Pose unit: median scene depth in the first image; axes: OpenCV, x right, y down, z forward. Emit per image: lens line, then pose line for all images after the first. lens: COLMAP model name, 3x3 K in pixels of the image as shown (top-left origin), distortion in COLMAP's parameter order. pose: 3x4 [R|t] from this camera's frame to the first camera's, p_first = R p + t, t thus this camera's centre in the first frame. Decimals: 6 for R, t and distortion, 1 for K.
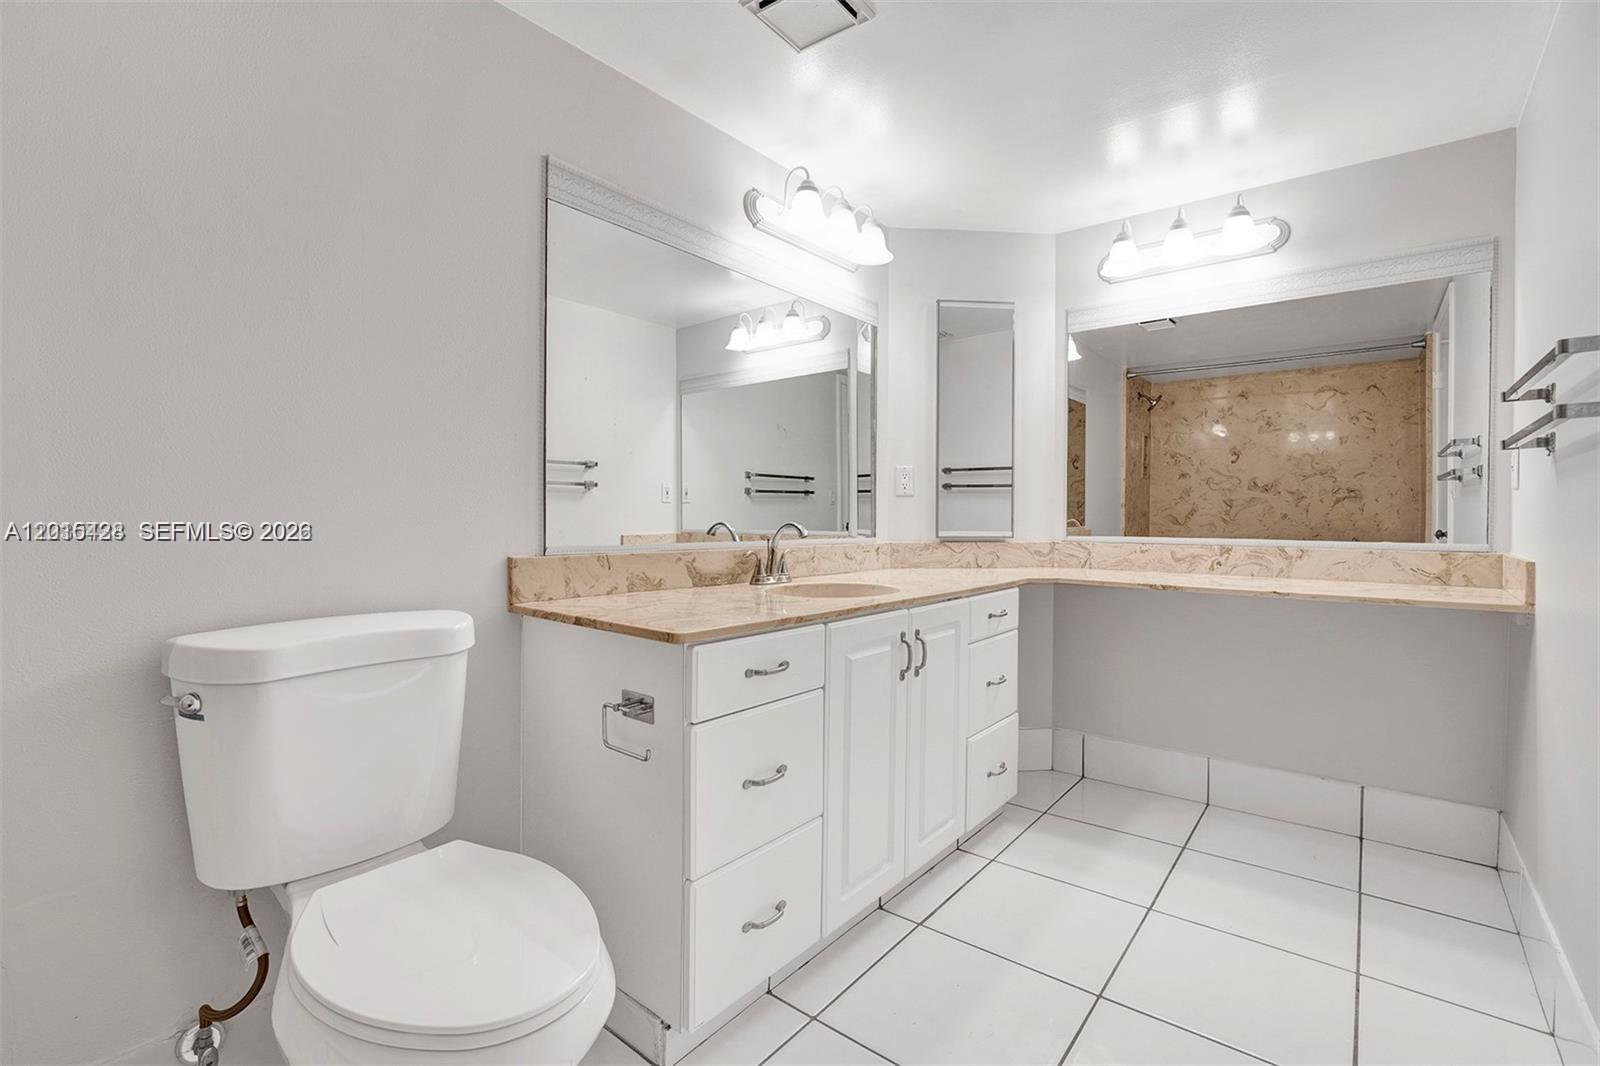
lens RADIAL K [[718.2, 0, 793.8], [0, 718.2, 525.0], [0, 0, 1]] dist [-0.009668, -0.000136]
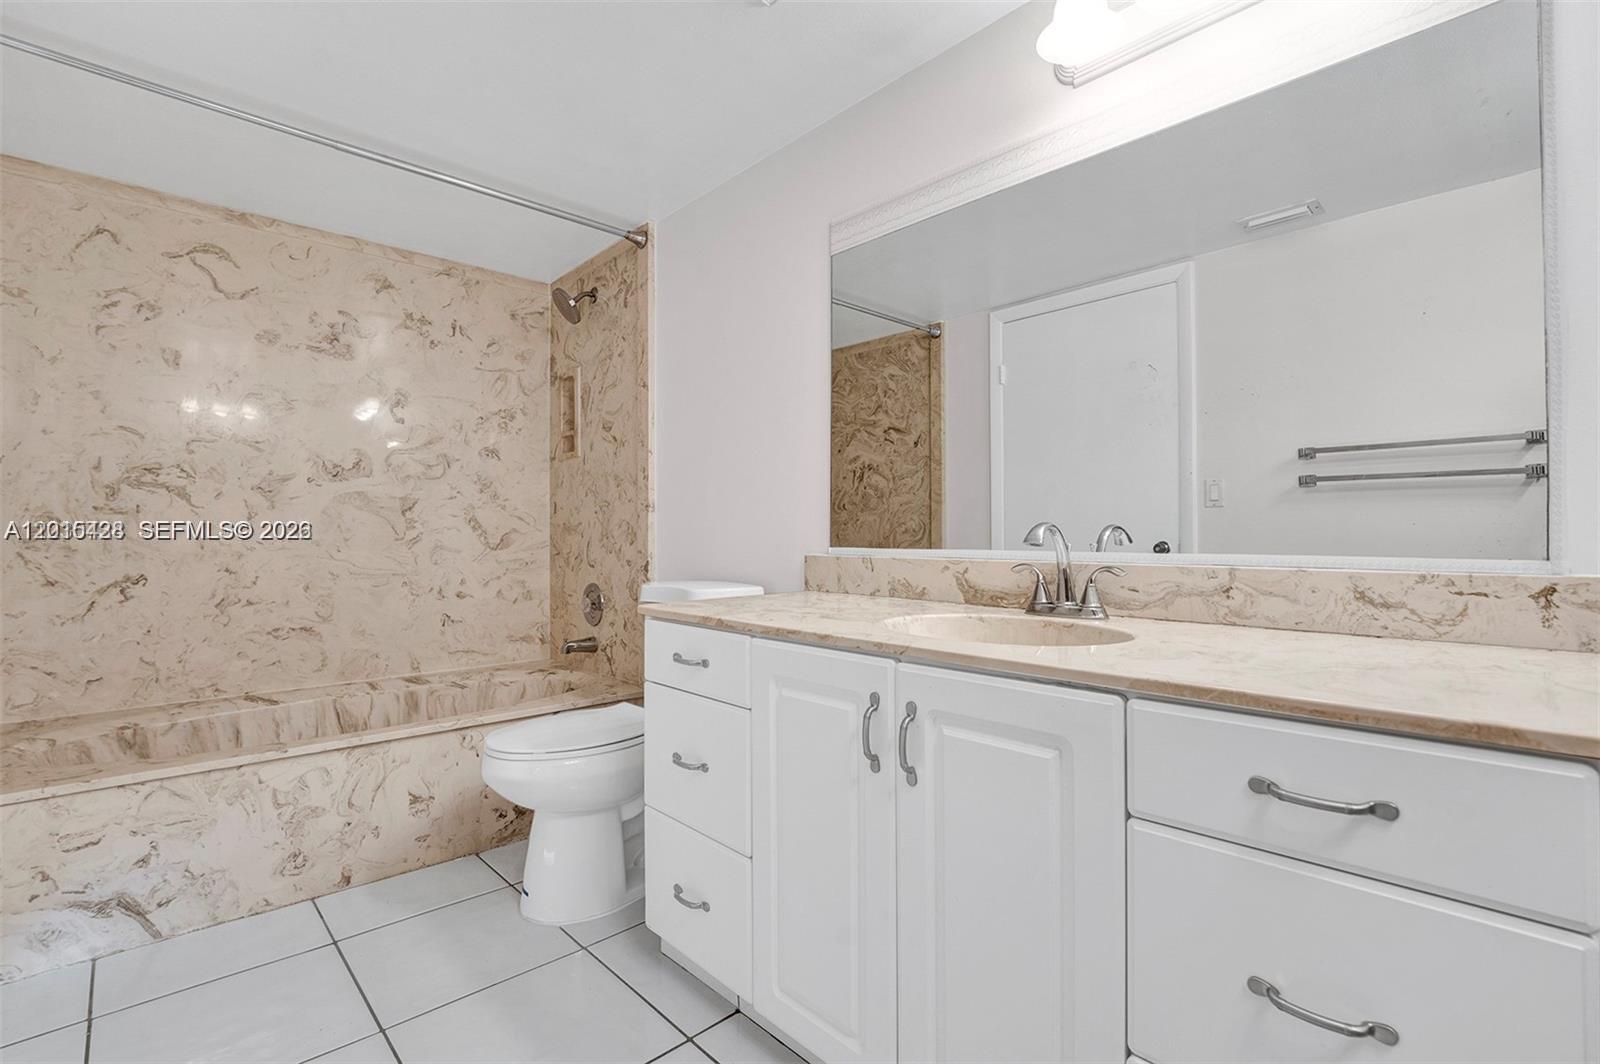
lens RADIAL K [[718.2, 0, 800.7], [0, 718.2, 529.8], [0, 0, 1]] dist [-0.009668, -0.000136]
pose [[-0.125716, -0.014728, -0.991957, 0.705868], [-0.010813, 0.999851, -0.013475, 0.014824], [0.992007, 0.009033, -0.125856, 0.918784]]
